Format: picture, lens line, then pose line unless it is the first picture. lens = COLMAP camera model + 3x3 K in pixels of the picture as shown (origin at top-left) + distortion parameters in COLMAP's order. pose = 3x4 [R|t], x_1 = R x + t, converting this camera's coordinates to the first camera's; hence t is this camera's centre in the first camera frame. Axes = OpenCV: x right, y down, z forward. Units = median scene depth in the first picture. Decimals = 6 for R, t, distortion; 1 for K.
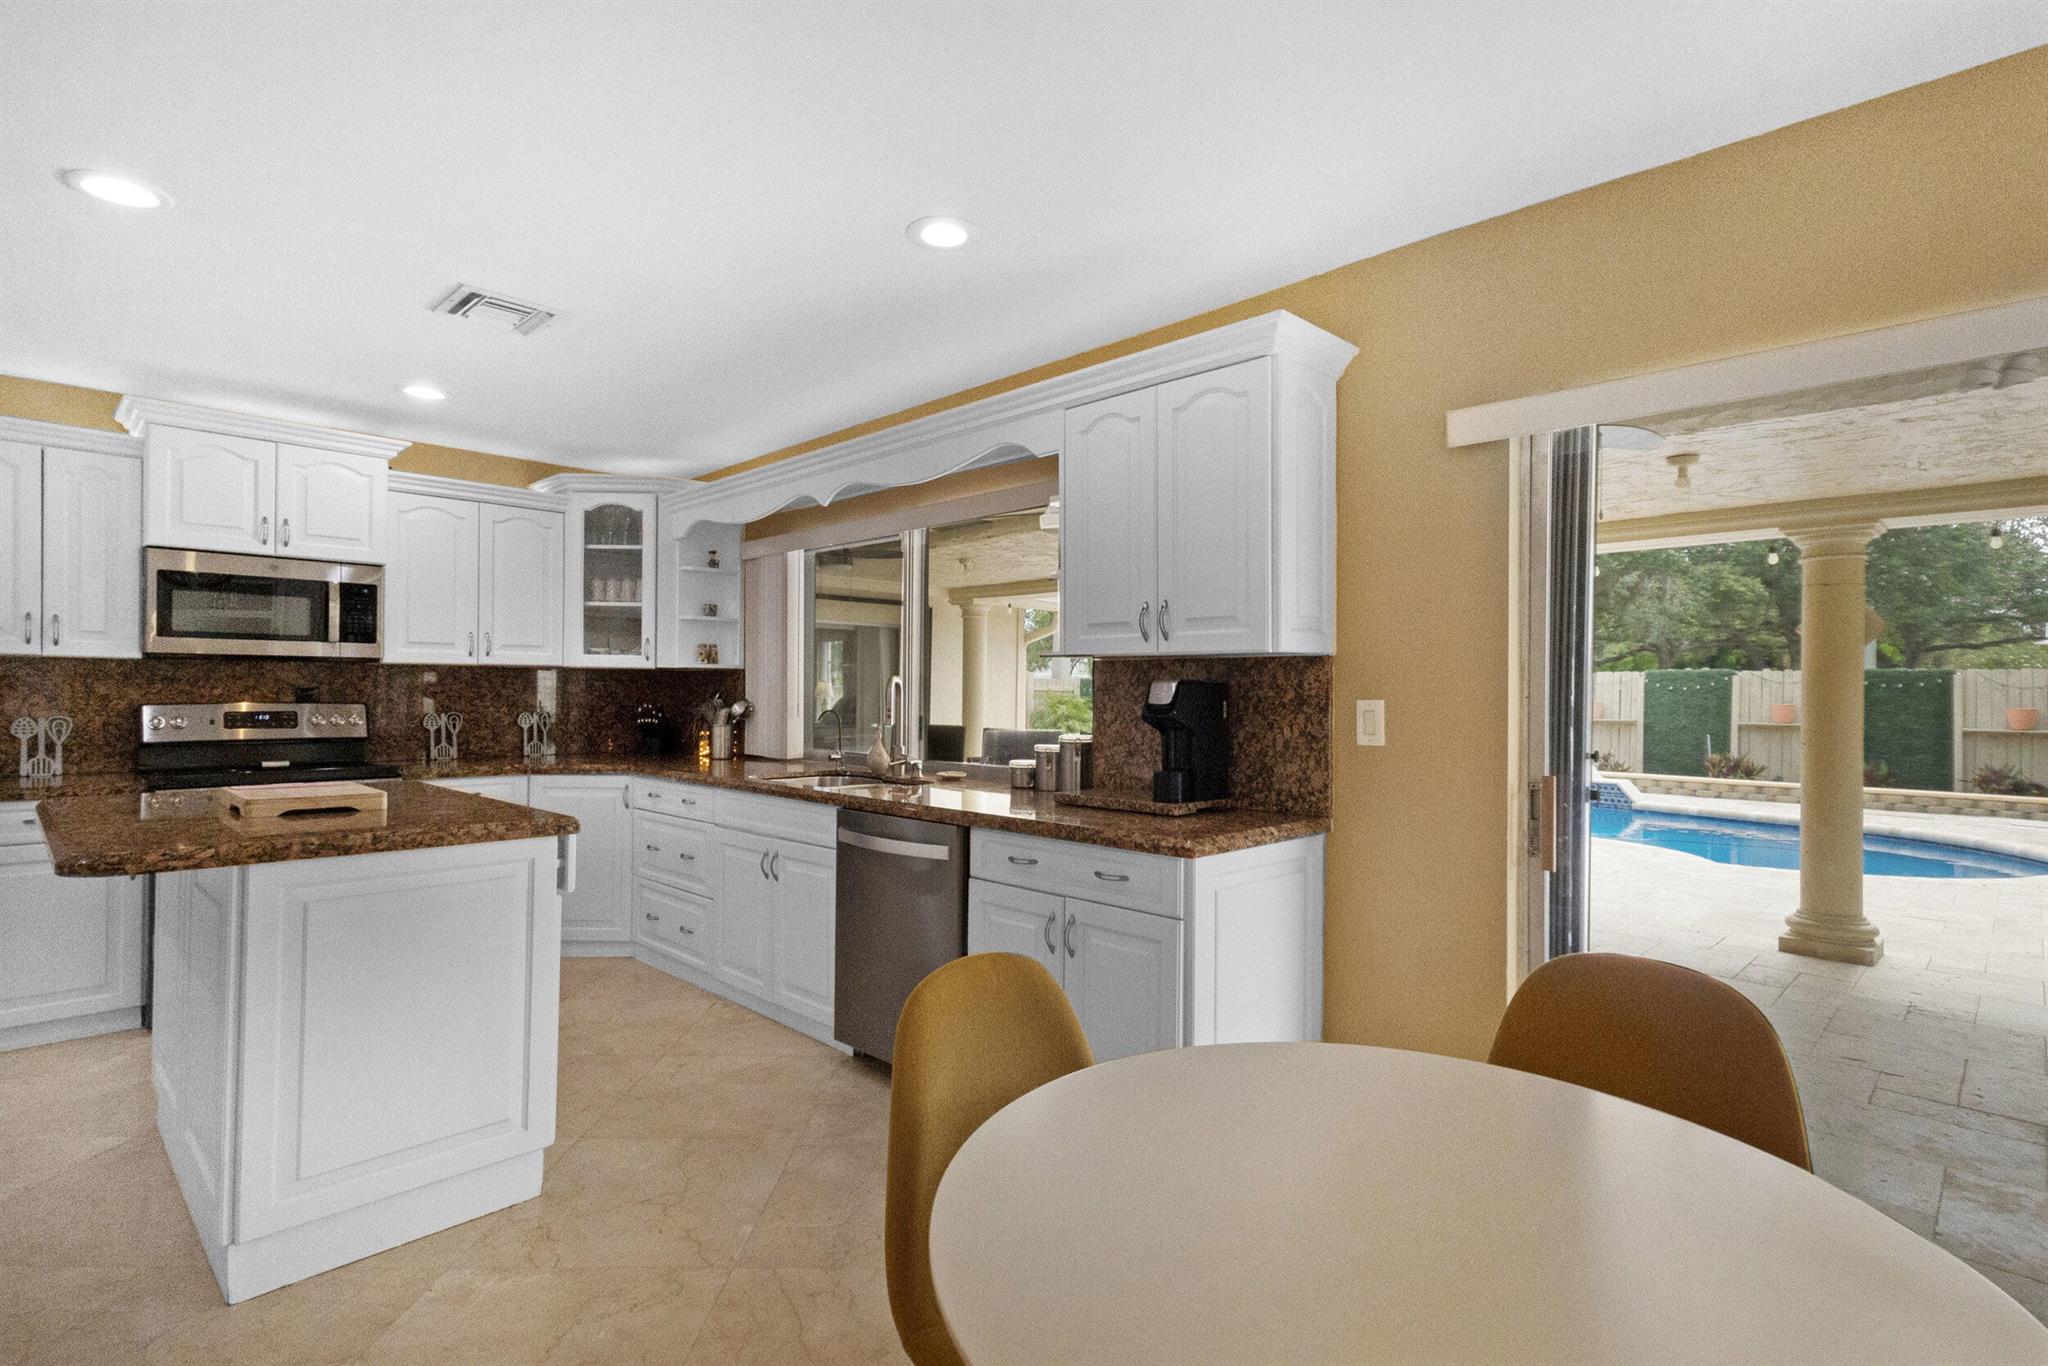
lens RADIAL K [[954.1, 0, 1019.6], [0, 954.1, 686.4], [0, 0, 1]] dist [0.003213, 0.000013]
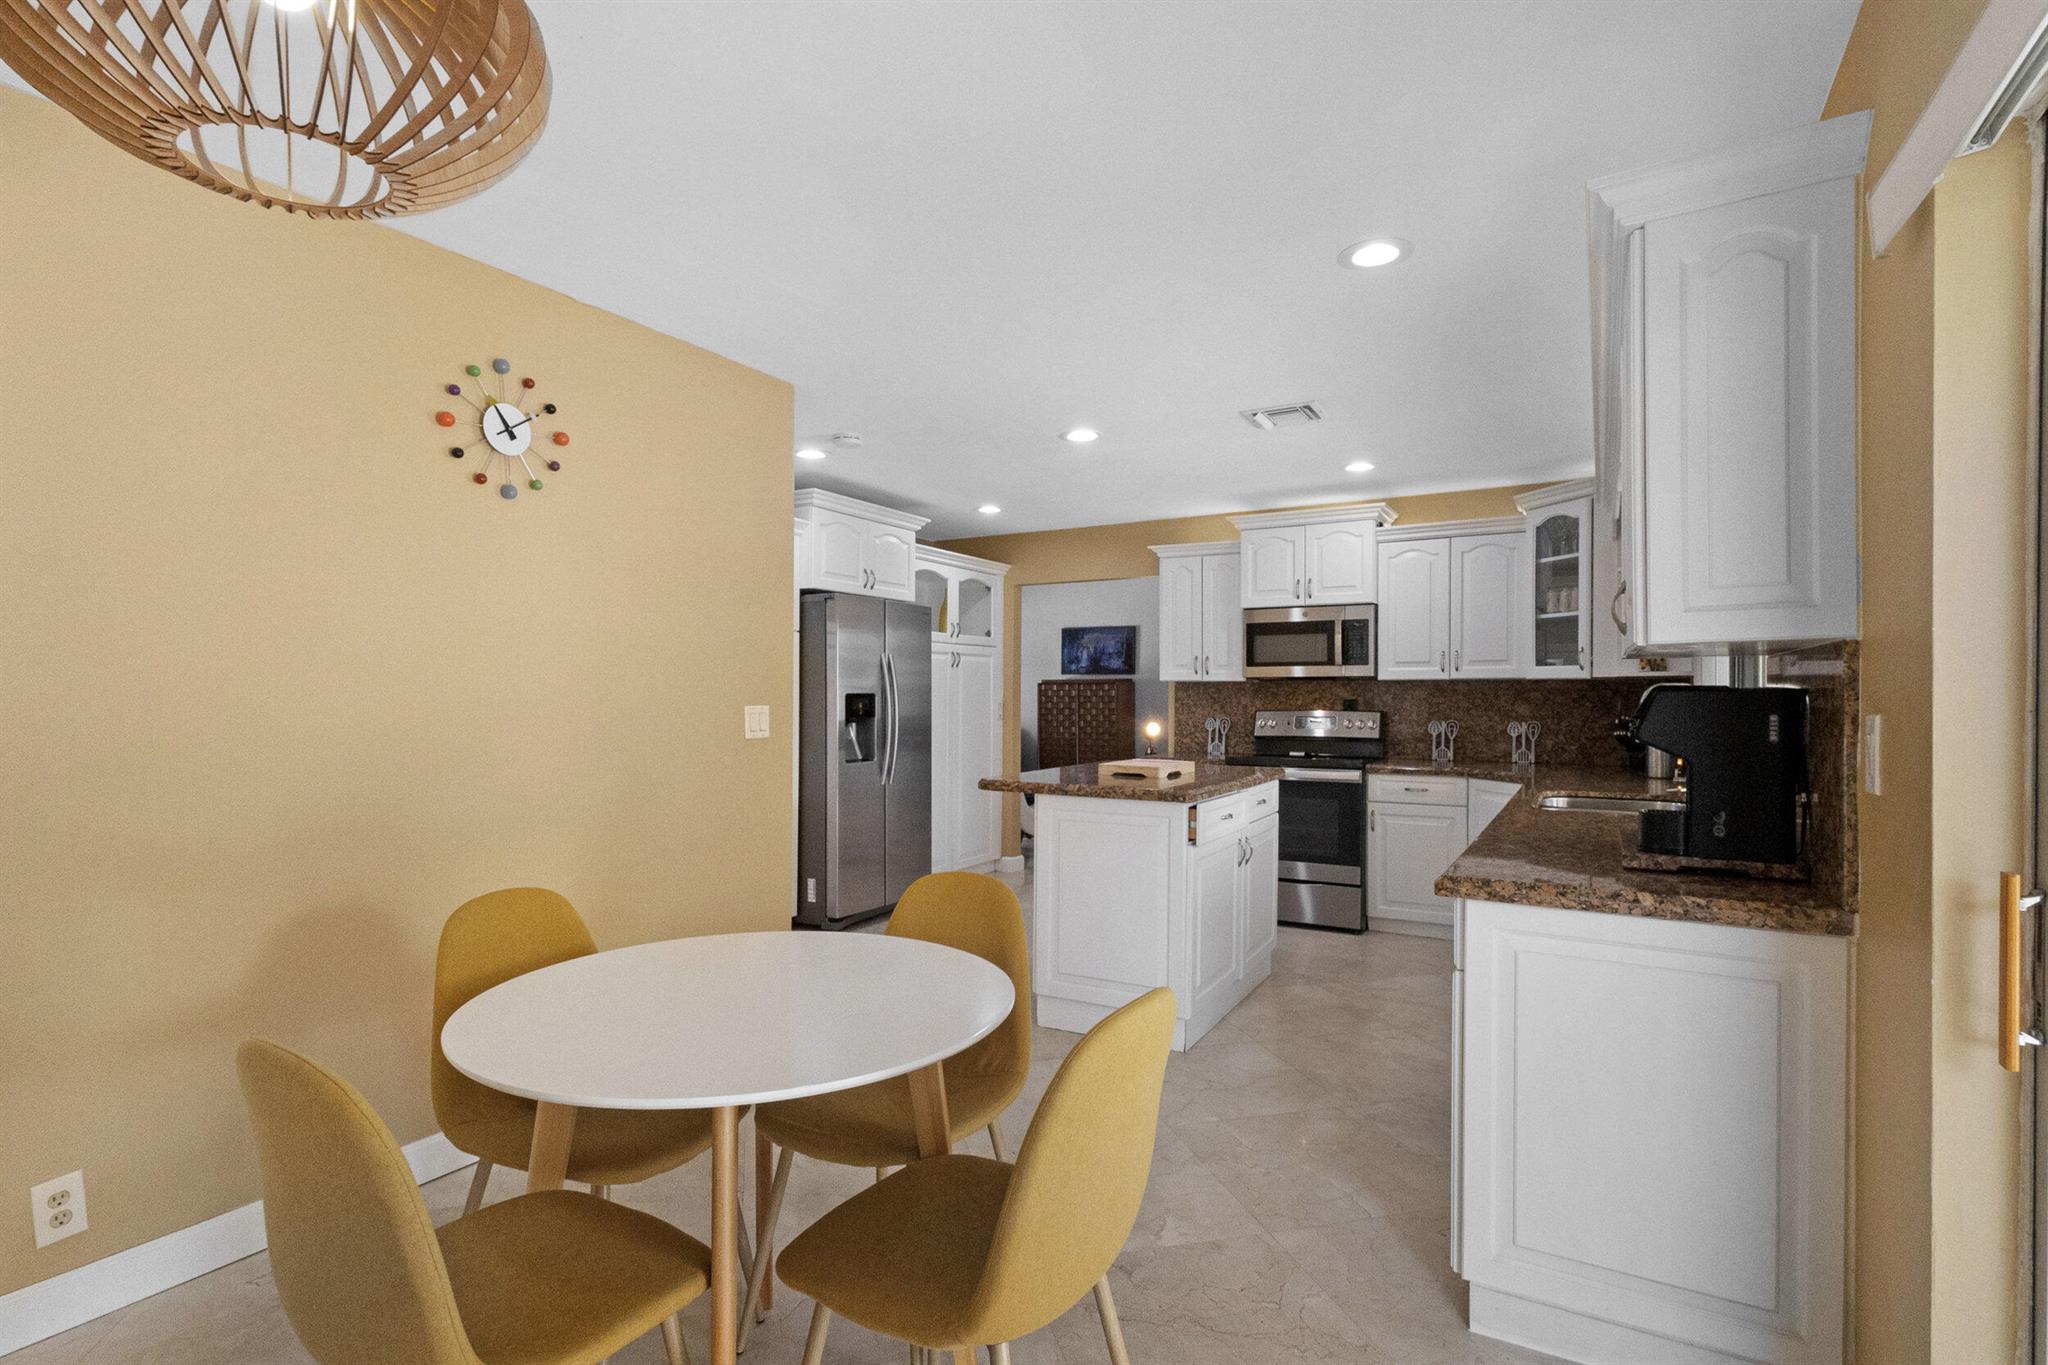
lens RADIAL K [[998.9, 0, 1022.8], [0, 998.9, 673.2], [0, 0, 1]] dist [-0.000683, -0.000274]
pose [[0.256170, -0.029215, -0.966190, 0.493327], [0.006201, 0.999572, -0.028580, 0.001576], [0.966612, 0.001330, 0.256242, 0.210216]]
